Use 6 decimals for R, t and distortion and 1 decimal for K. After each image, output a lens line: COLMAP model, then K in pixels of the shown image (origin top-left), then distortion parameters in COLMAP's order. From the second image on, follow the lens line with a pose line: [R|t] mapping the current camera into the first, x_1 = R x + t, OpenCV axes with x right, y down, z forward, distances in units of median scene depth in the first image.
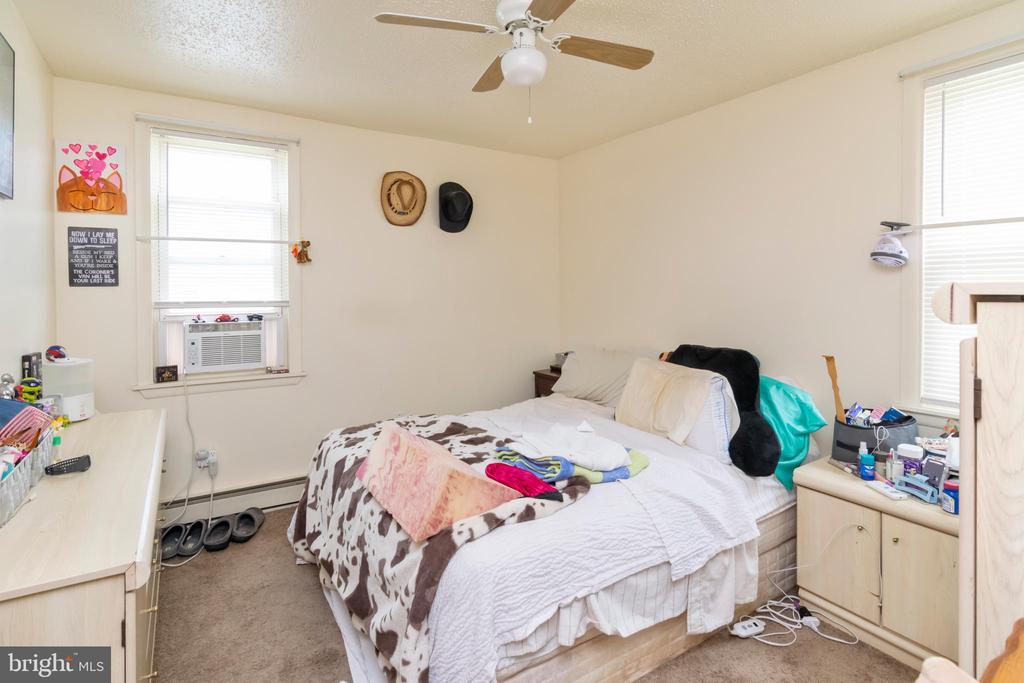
lens RADIAL K [[508.0, 0, 505.1], [0, 508.0, 295.8], [0, 0, 1]] dist [0.000726, 0.000195]
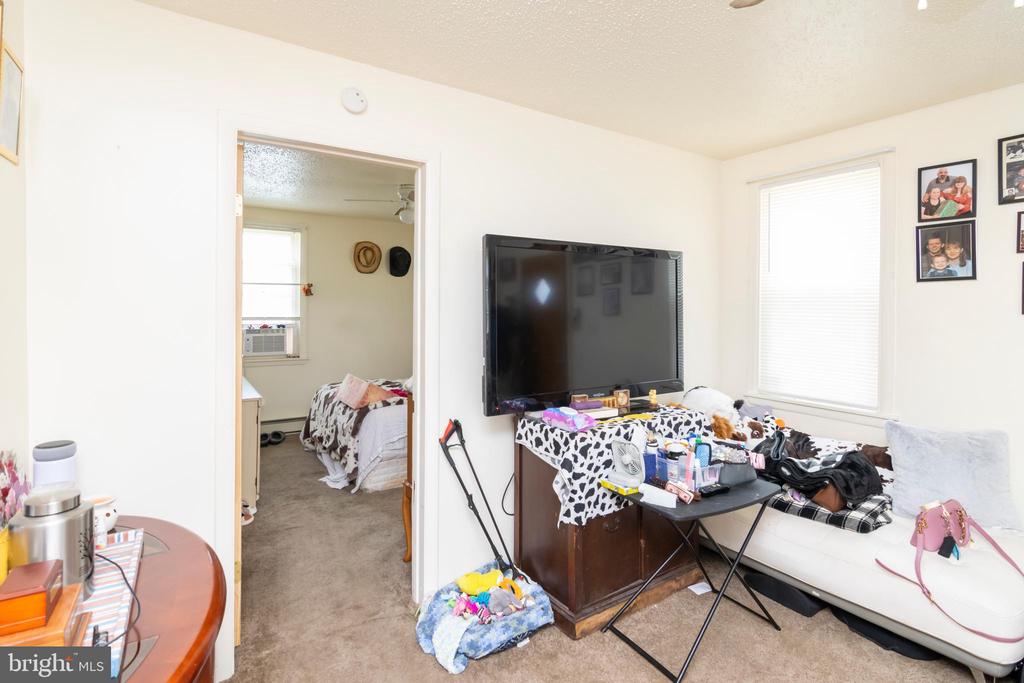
lens RADIAL K [[508.0, 0, 505.1], [0, 508.0, 295.8], [0, 0, 1]] dist [0.000726, 0.000195]
pose [[0.999943, 0.004539, 0.009673, 0.302450], [-0.004235, 0.999504, -0.031218, -0.012919], [-0.009810, 0.031176, 0.999466, -0.870251]]
